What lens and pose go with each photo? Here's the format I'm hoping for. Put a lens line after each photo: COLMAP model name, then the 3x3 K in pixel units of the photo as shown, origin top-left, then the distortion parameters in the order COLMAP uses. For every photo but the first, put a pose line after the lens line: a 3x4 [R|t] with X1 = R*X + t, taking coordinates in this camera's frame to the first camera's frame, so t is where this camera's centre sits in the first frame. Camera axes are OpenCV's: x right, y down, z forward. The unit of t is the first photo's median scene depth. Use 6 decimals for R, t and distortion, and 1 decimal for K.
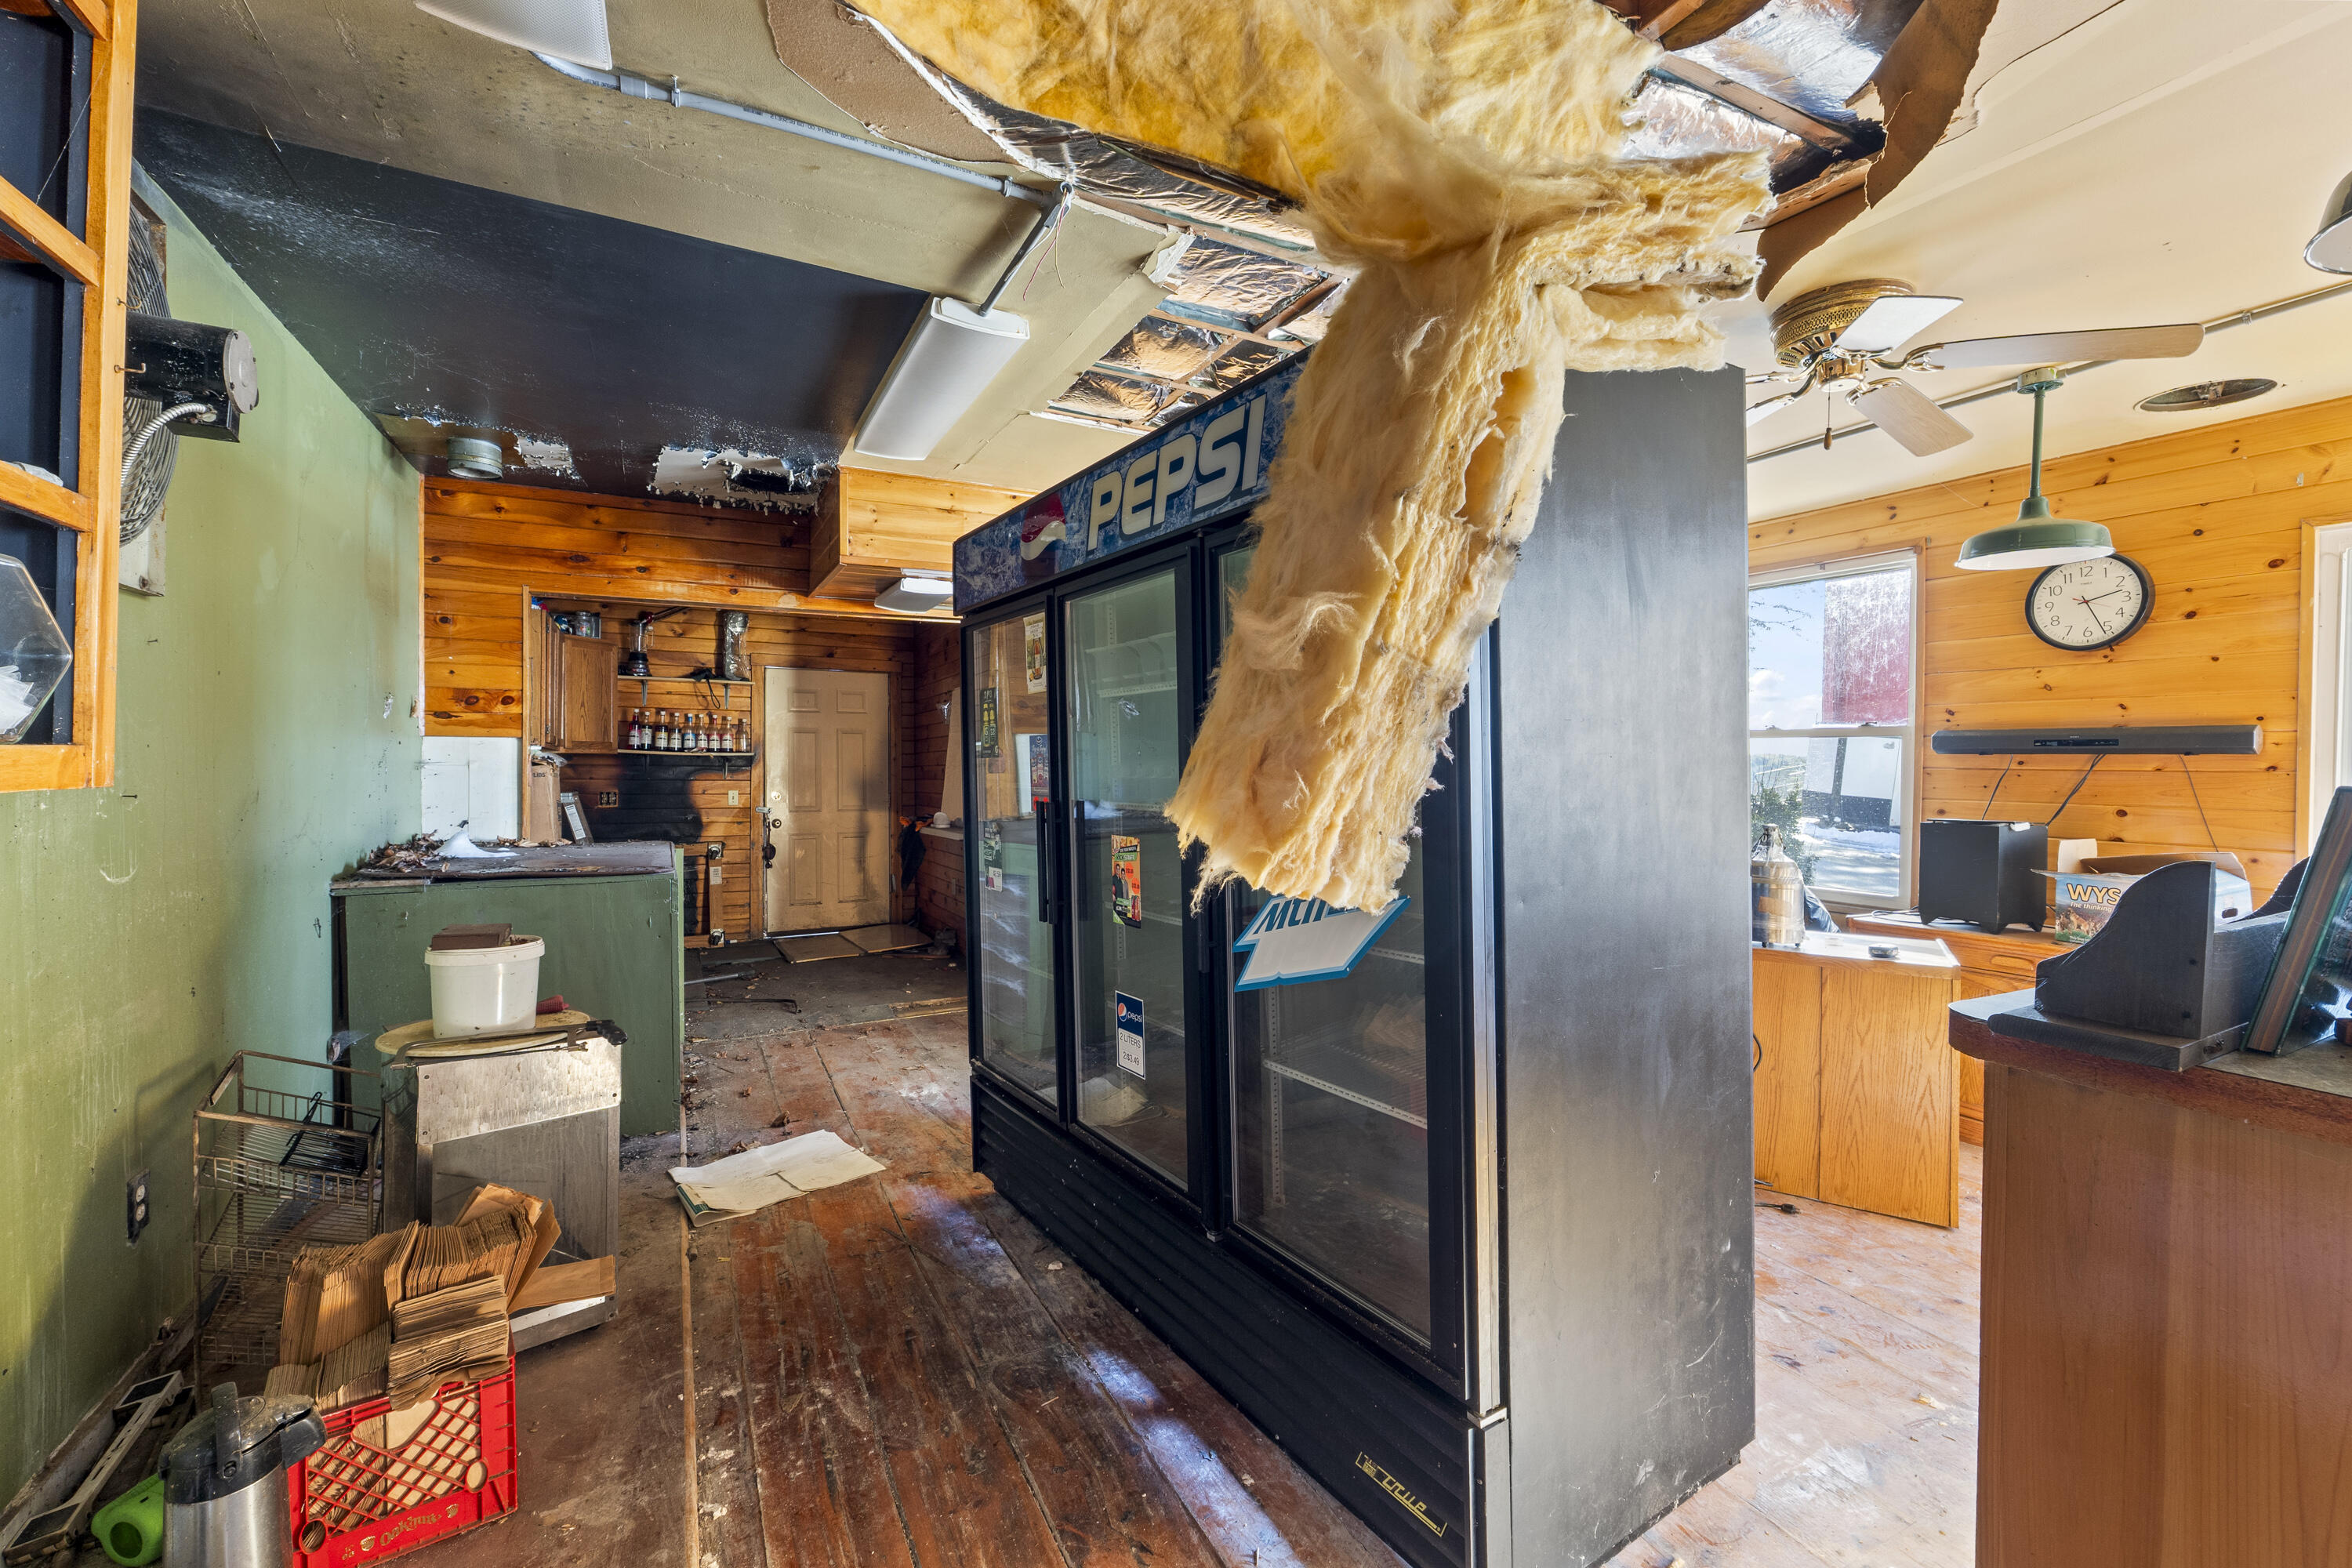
lens RADIAL K [[989.1, 0, 1173.4], [0, 989.1, 777.9], [0, 0, 1]] dist [-0.000480, -0.002310]
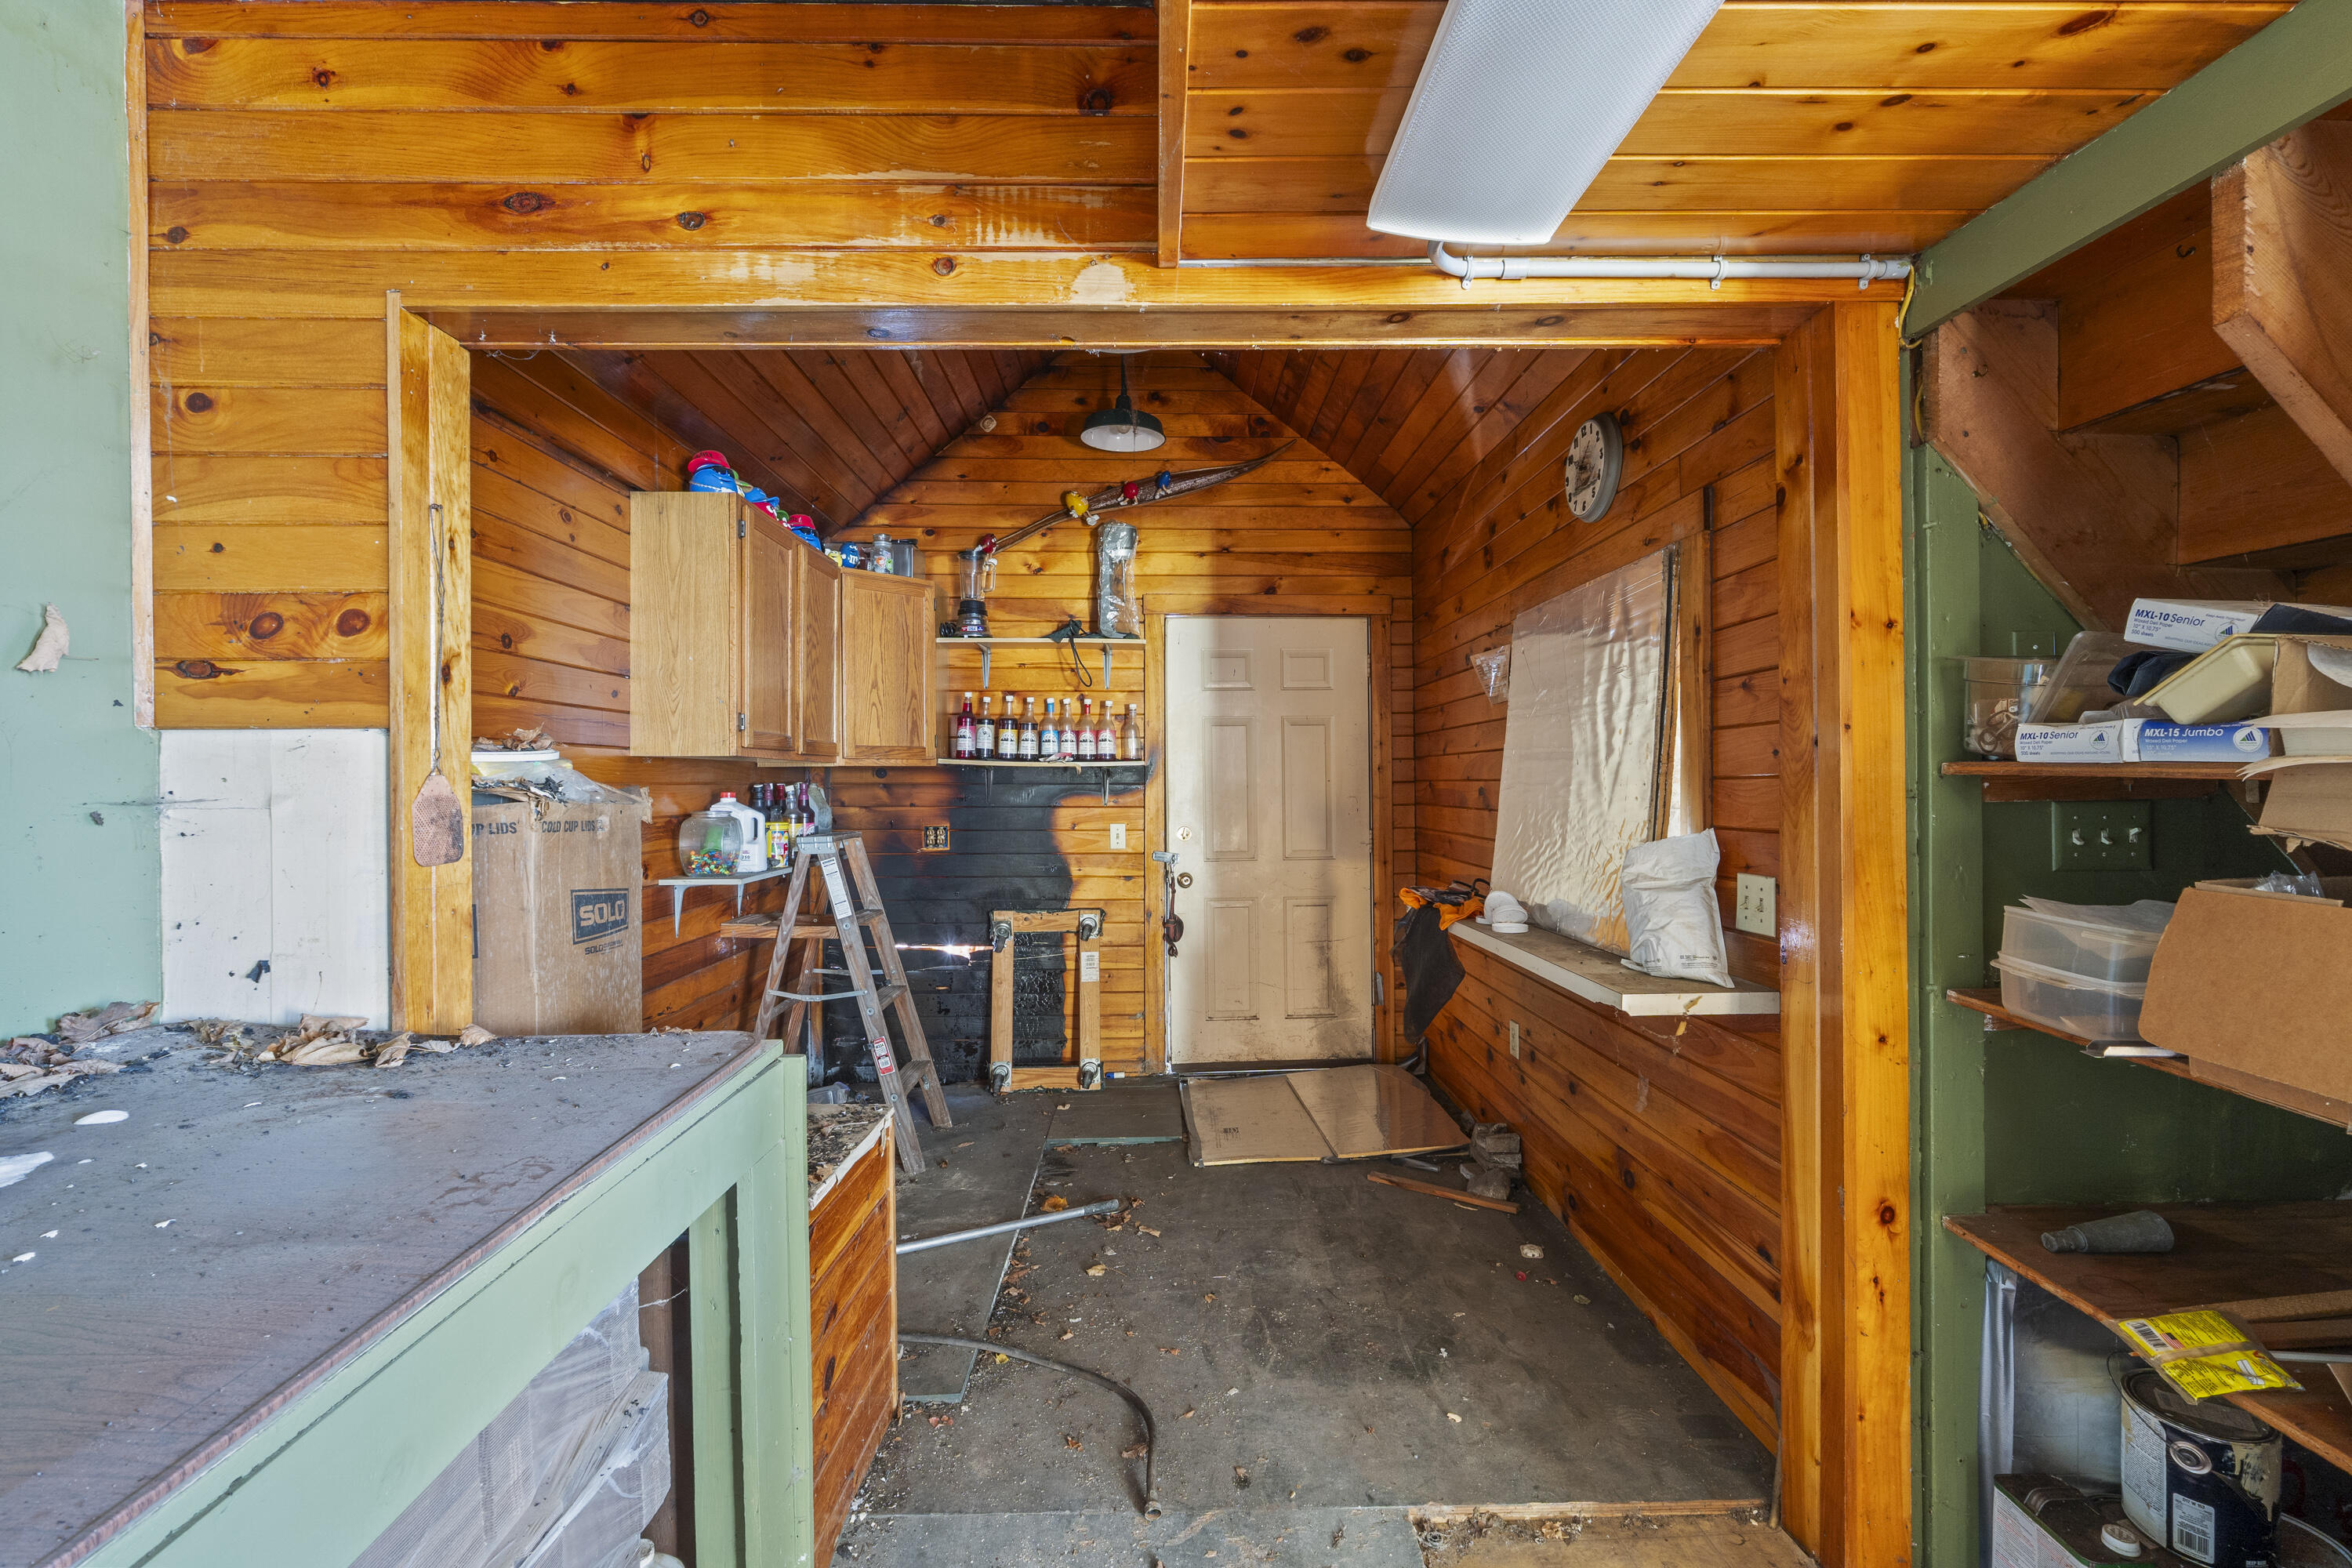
lens RADIAL K [[989.1, 0, 1171.2], [0, 989.1, 783.2], [0, 0, 1]] dist [-0.000480, -0.002310]
pose [[0.897164, -0.004528, -0.441675, -0.154300], [0.004593, 0.999989, -0.000922, -0.011852], [0.441674, -0.001202, 0.897175, 0.487136]]
